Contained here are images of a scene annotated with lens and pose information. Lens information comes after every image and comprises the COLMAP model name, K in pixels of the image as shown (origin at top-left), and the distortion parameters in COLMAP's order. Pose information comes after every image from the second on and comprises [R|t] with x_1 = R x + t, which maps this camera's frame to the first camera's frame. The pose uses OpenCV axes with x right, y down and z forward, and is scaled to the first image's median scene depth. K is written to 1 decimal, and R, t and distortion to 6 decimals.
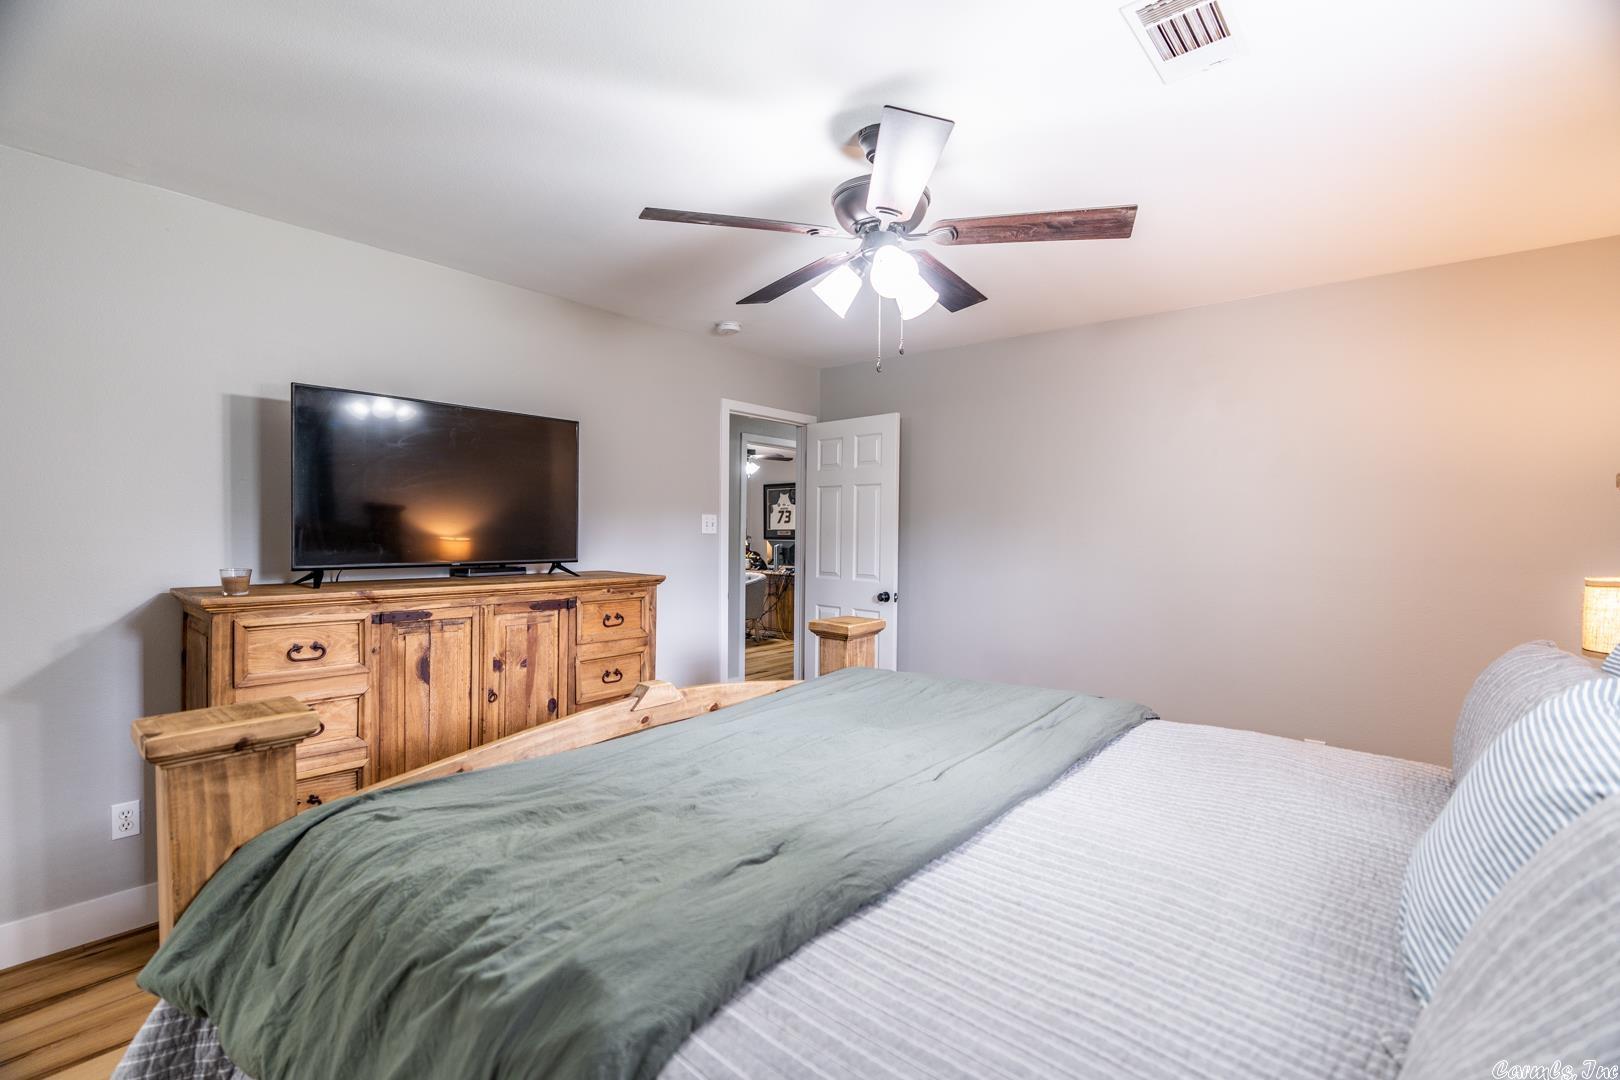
lens RADIAL K [[730.0, 0, 809.0], [0, 730.0, 537.4], [0, 0, 1]] dist [-0.012956, 0.004111]
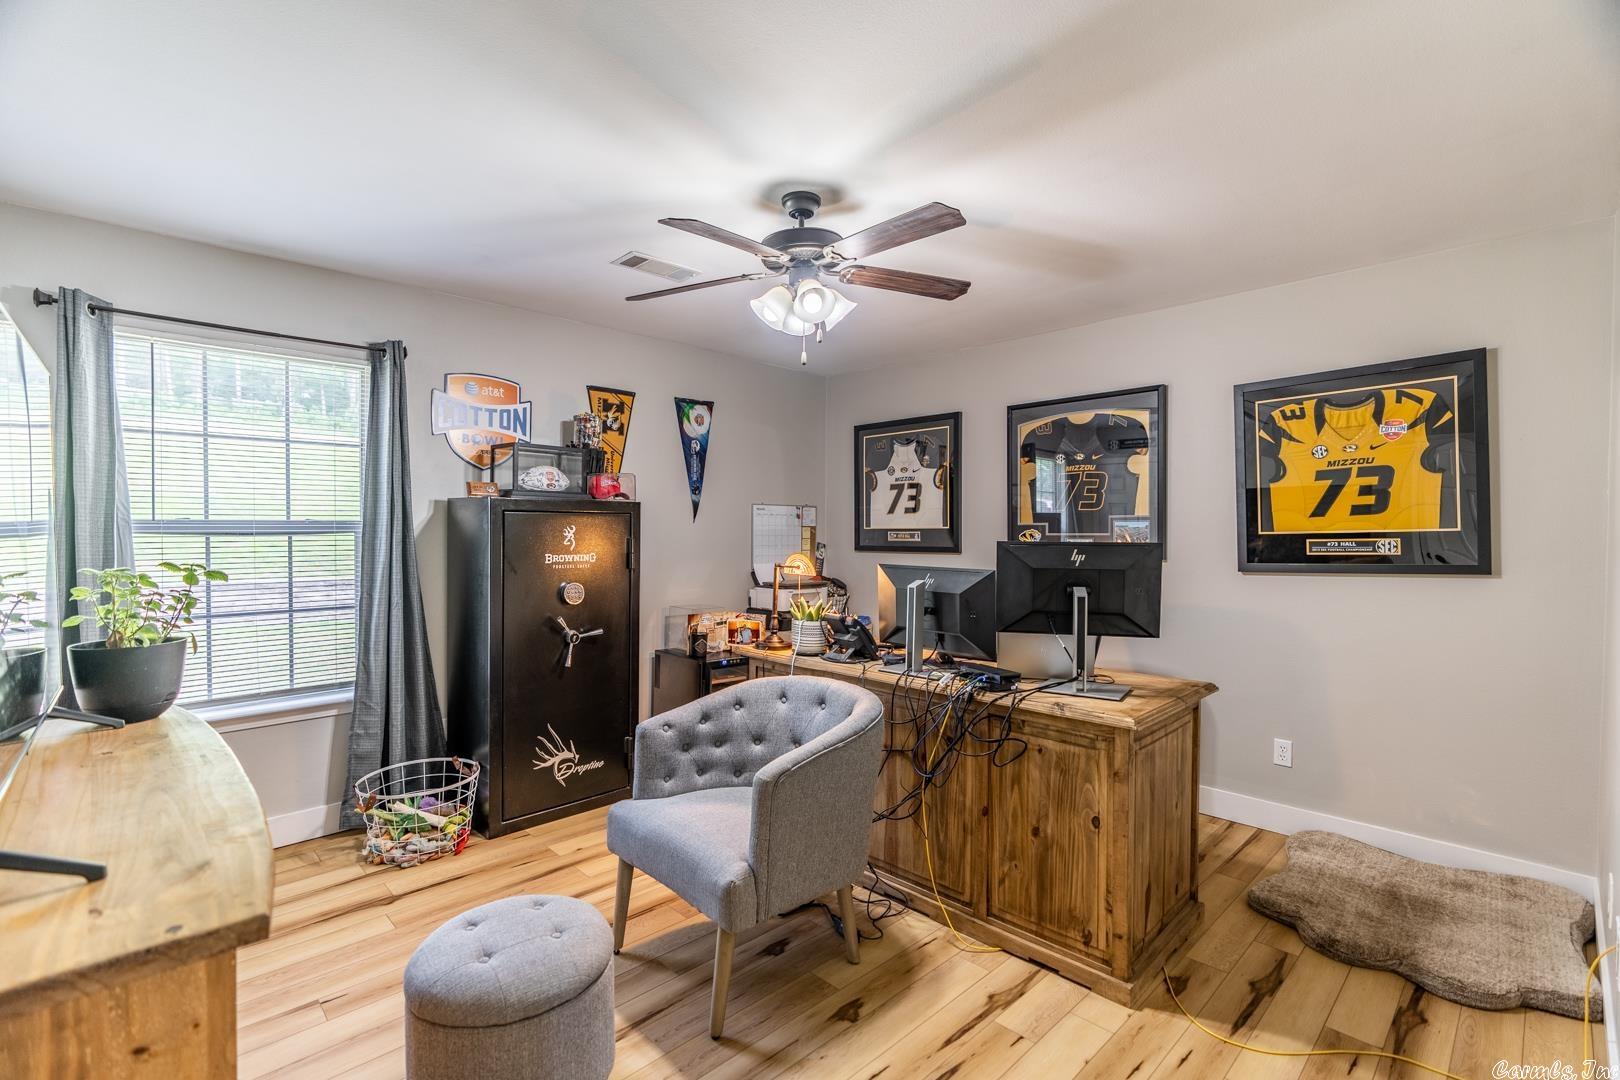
lens RADIAL K [[730.0, 0, 809.9], [0, 730.0, 535.6], [0, 0, 1]] dist [-0.012956, 0.004111]
pose [[0.994850, -0.002409, -0.101330, -0.045614], [0.001900, 0.999985, -0.005120, -0.004853], [0.101341, 0.004901, 0.994840, 0.578515]]
